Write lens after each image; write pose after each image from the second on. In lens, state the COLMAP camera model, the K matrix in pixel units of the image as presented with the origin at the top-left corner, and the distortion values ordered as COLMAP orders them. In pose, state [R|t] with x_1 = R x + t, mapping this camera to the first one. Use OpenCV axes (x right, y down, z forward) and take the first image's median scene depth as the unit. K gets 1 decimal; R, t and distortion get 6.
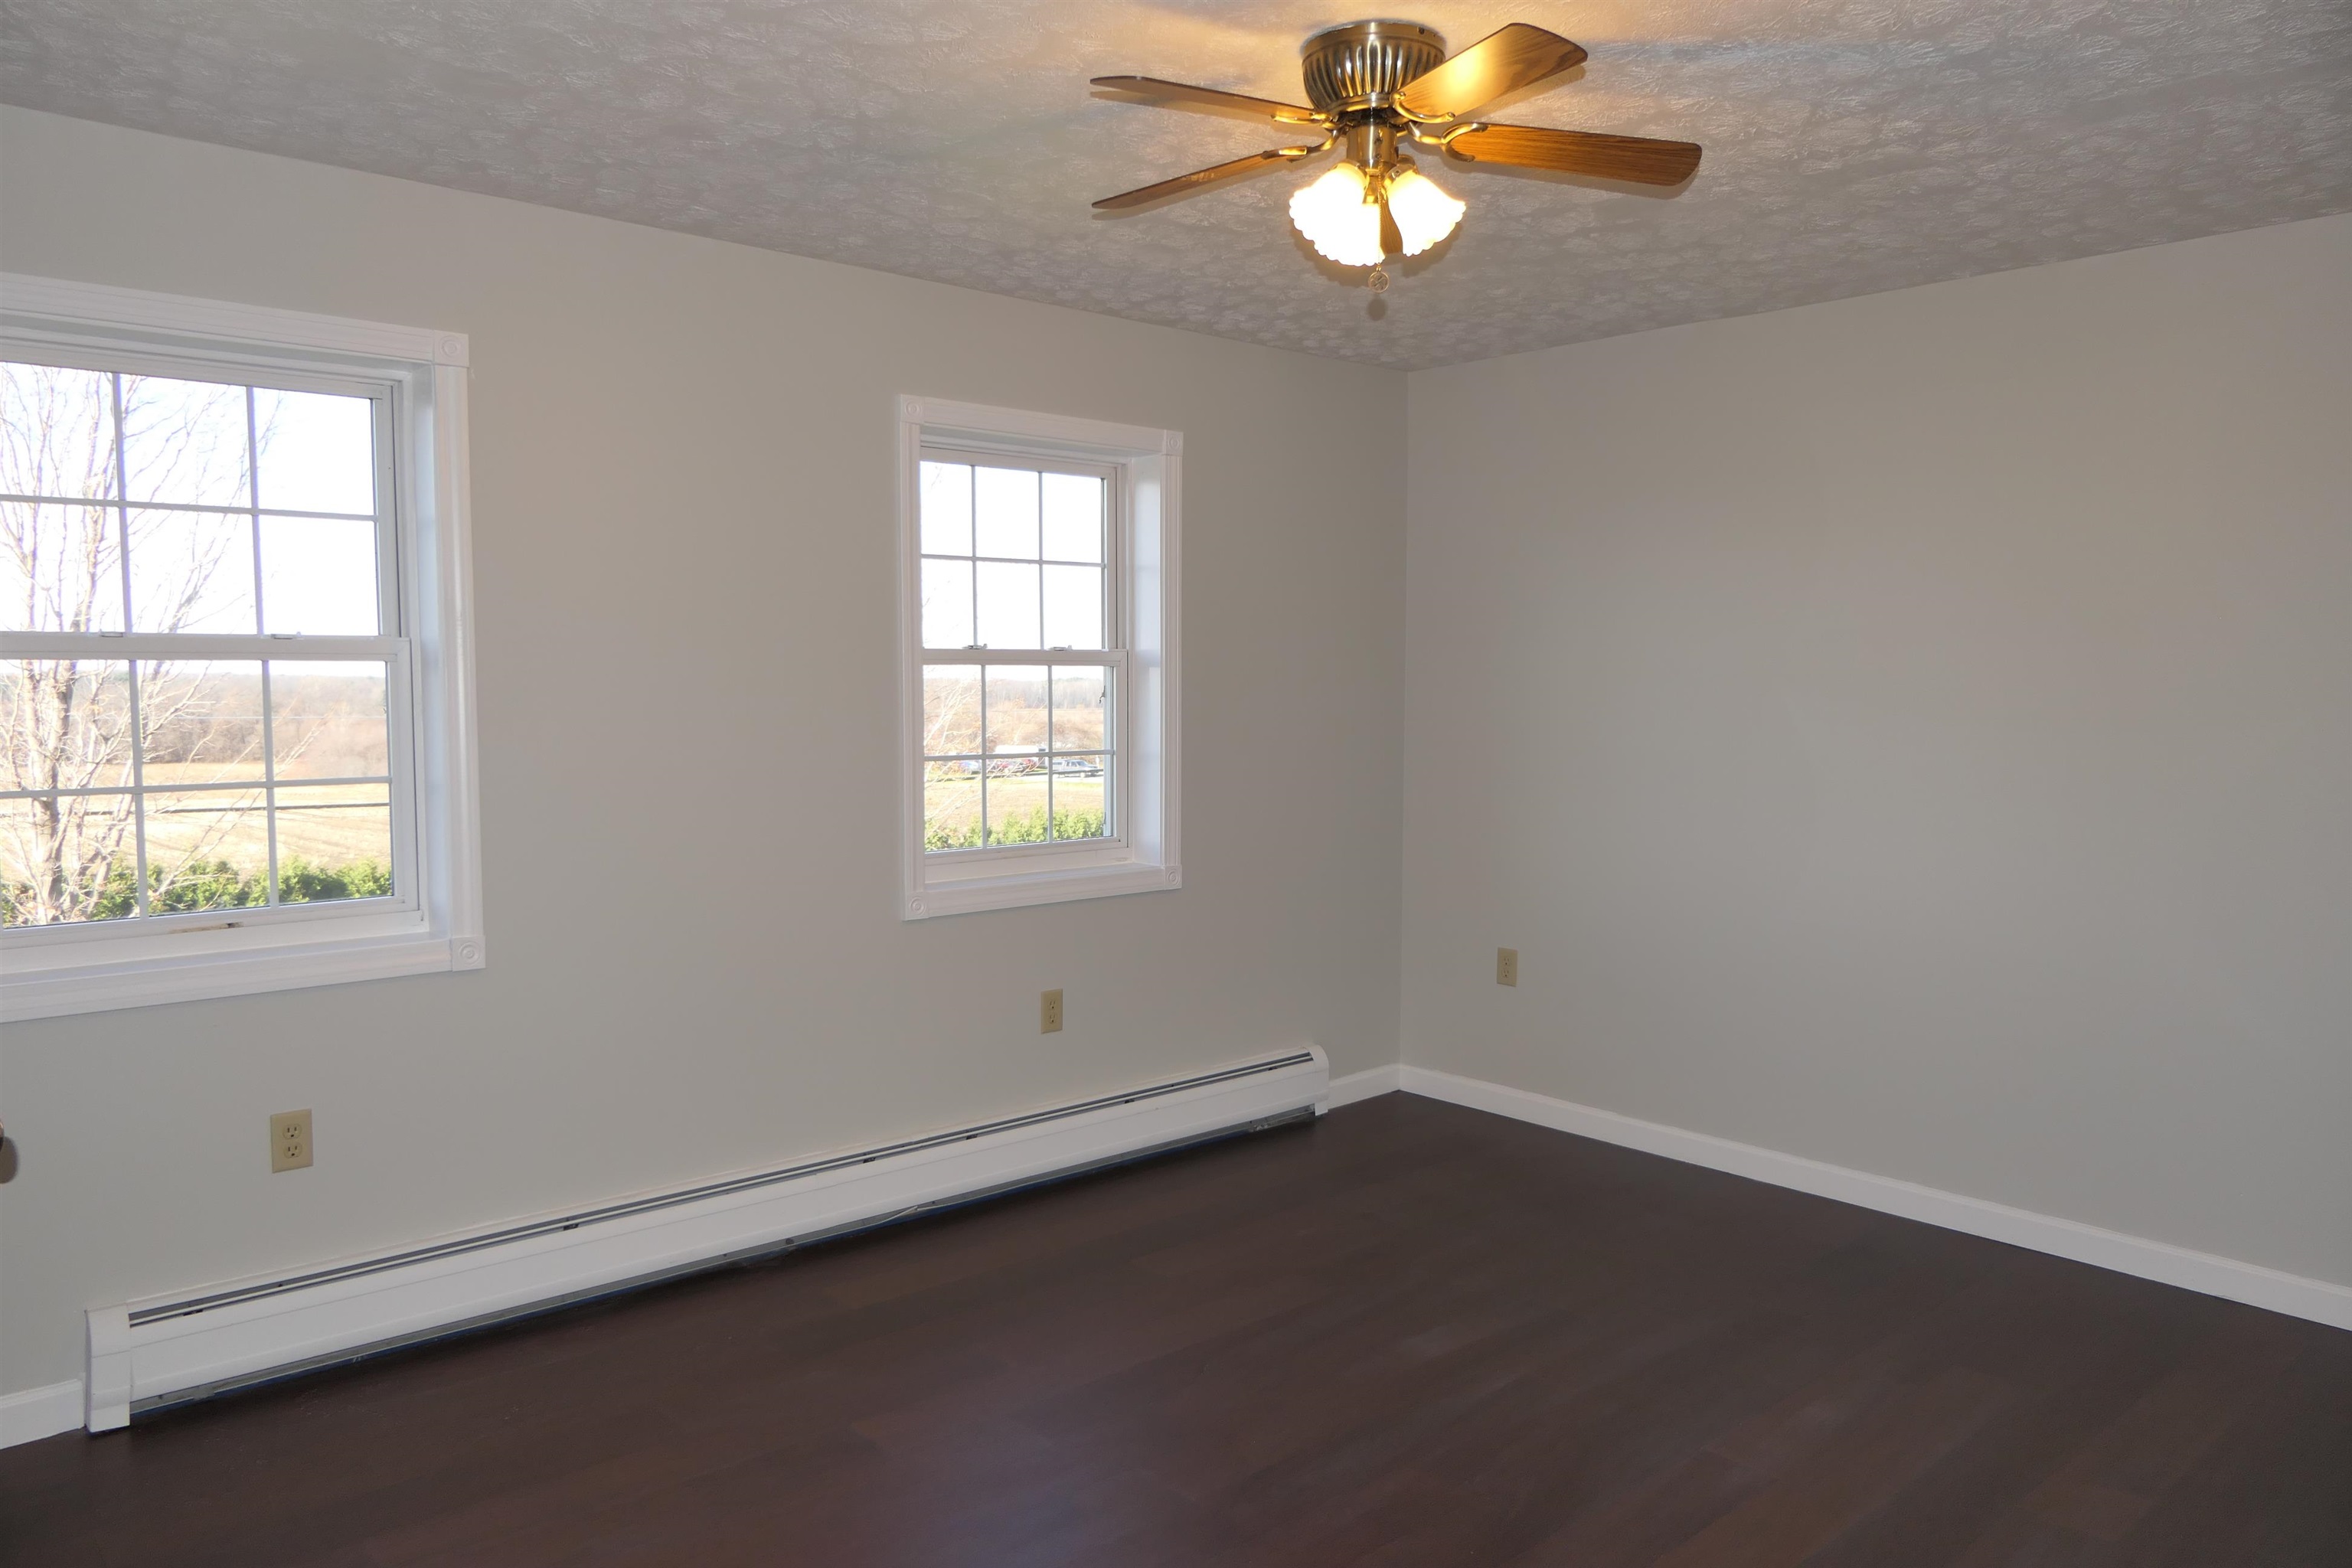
lens RADIAL K [[1414.6, 0, 1176.0], [0, 1414.6, 784.0], [0, 0, 1]] dist [0.005360, 0.001170]
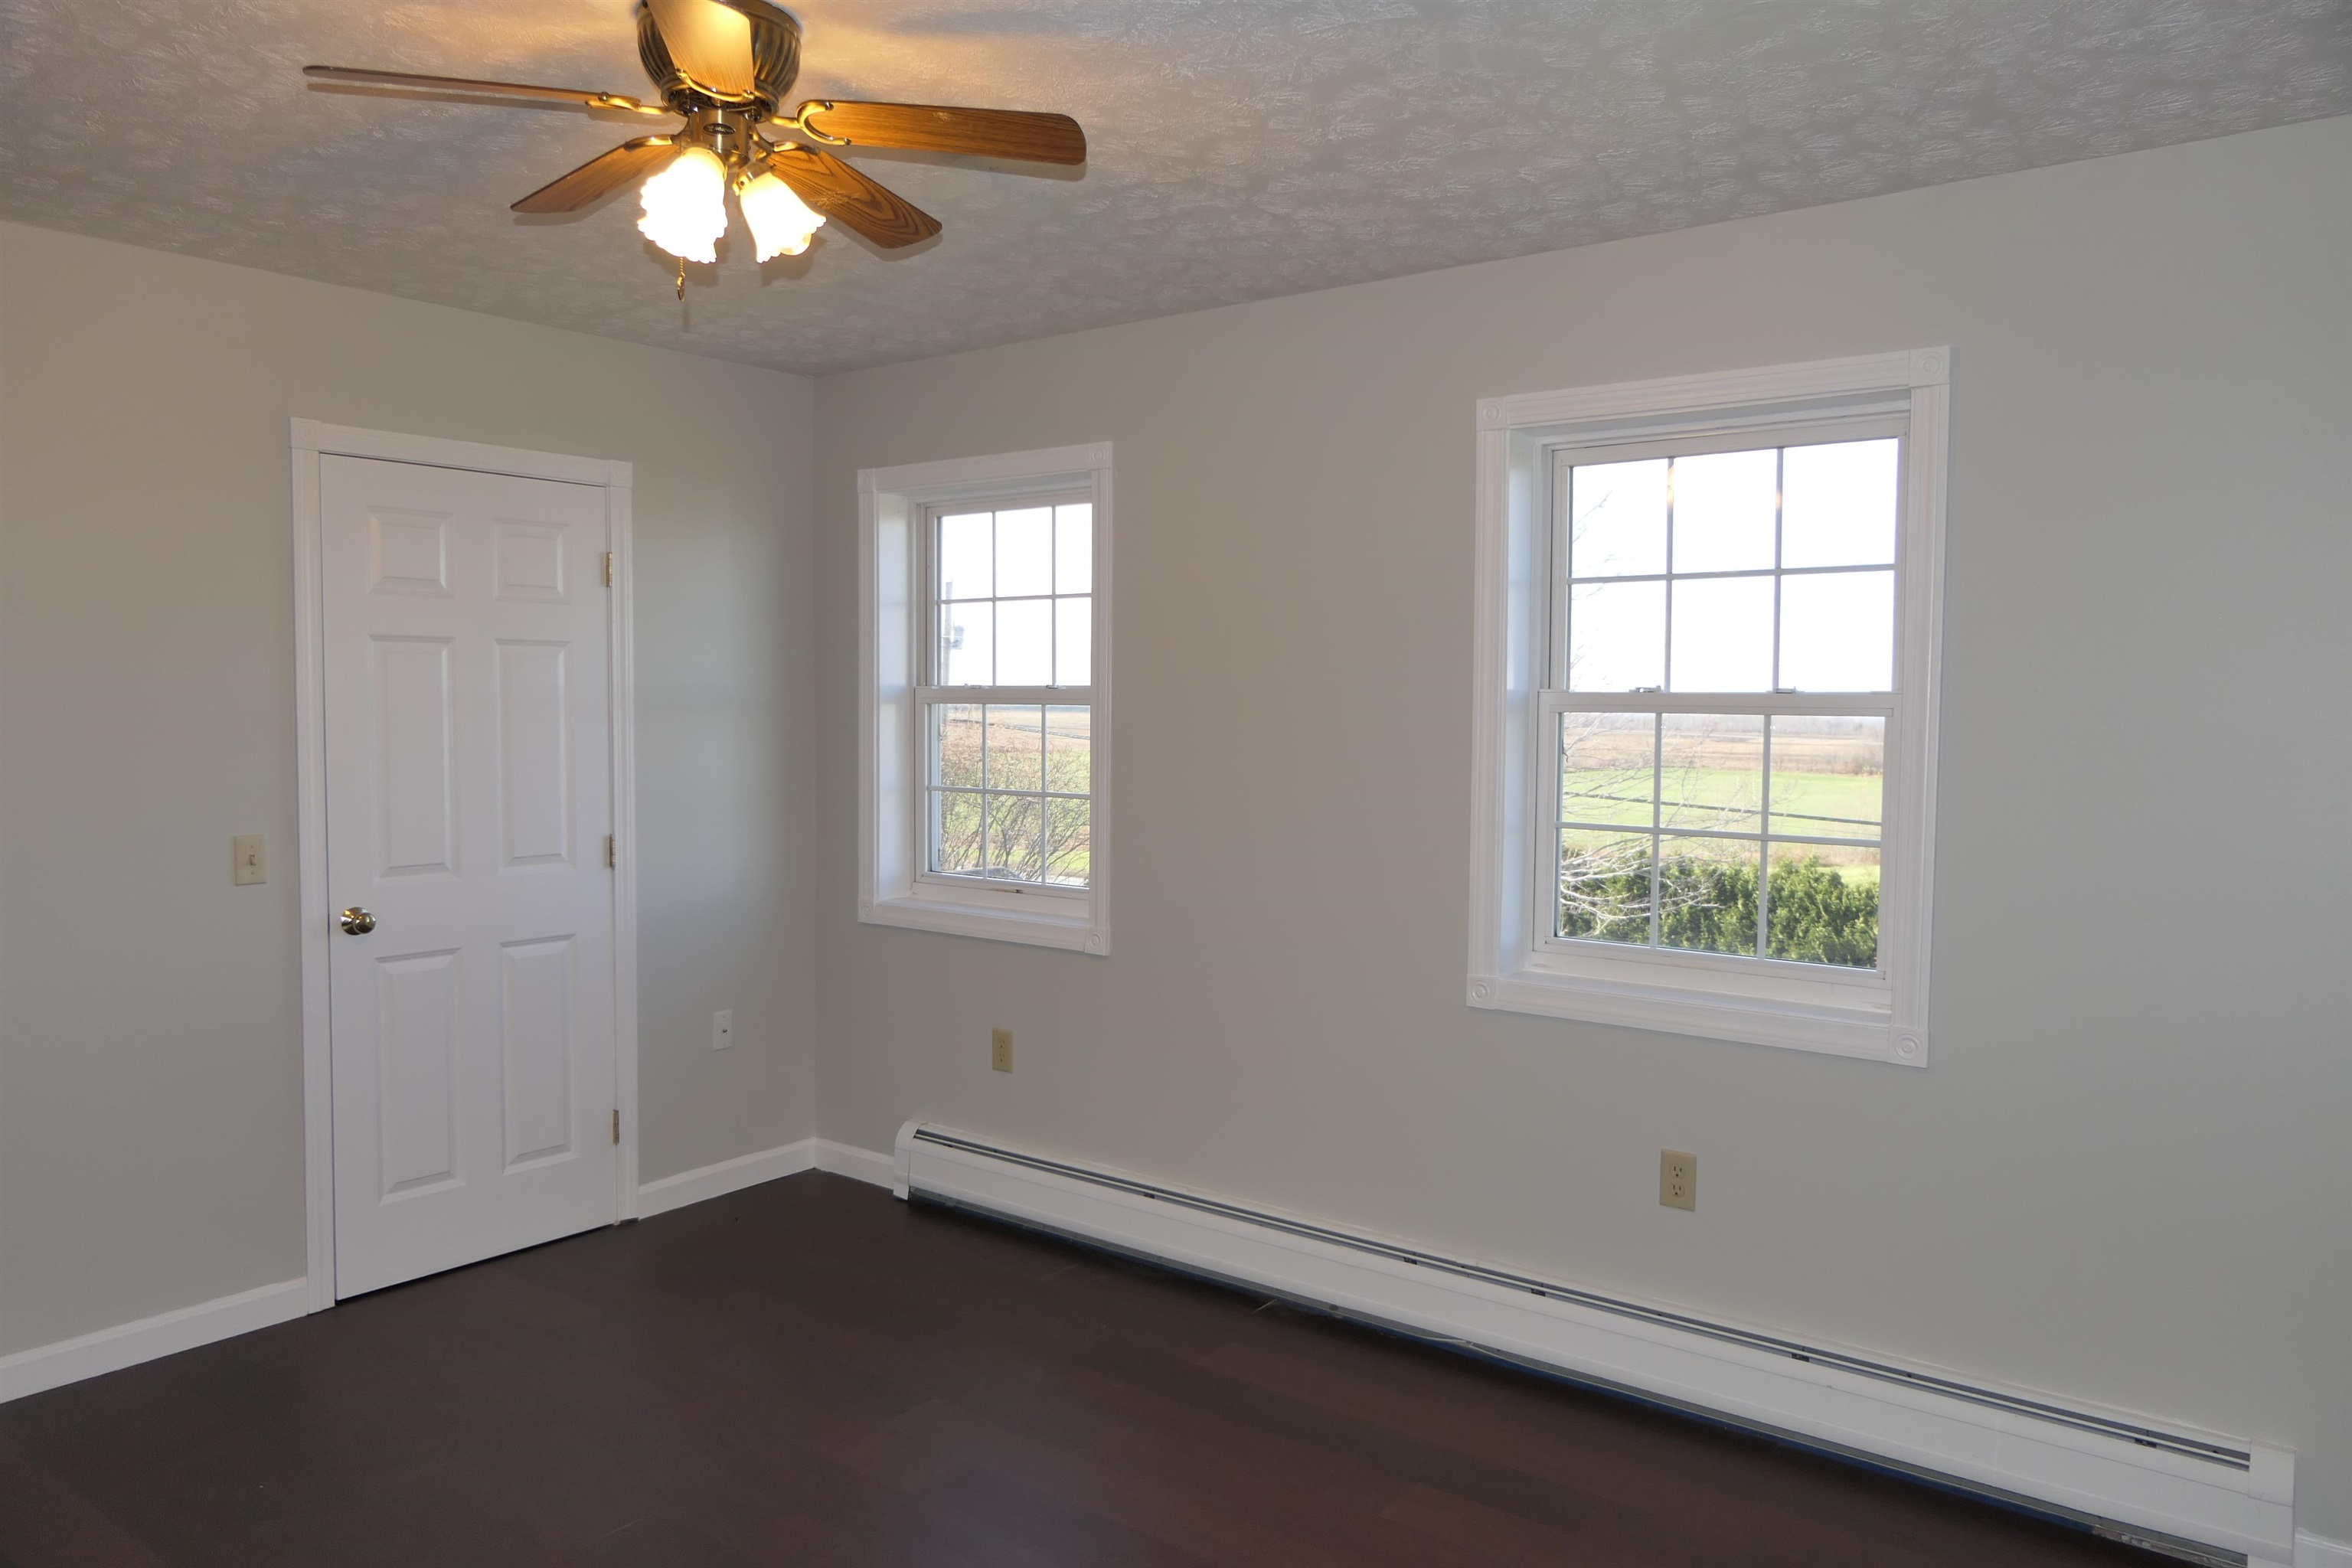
lens RADIAL K [[1629.3, 0, 1176.0], [0, 1629.3, 784.0], [0, 0, 1]] dist [-0.004170, -0.000187]
pose [[0.258405, 0.043898, -0.965039, 0.676512], [-0.095204, 0.995261, 0.019781, -0.037860], [0.961334, 0.086764, 0.261360, 0.525166]]
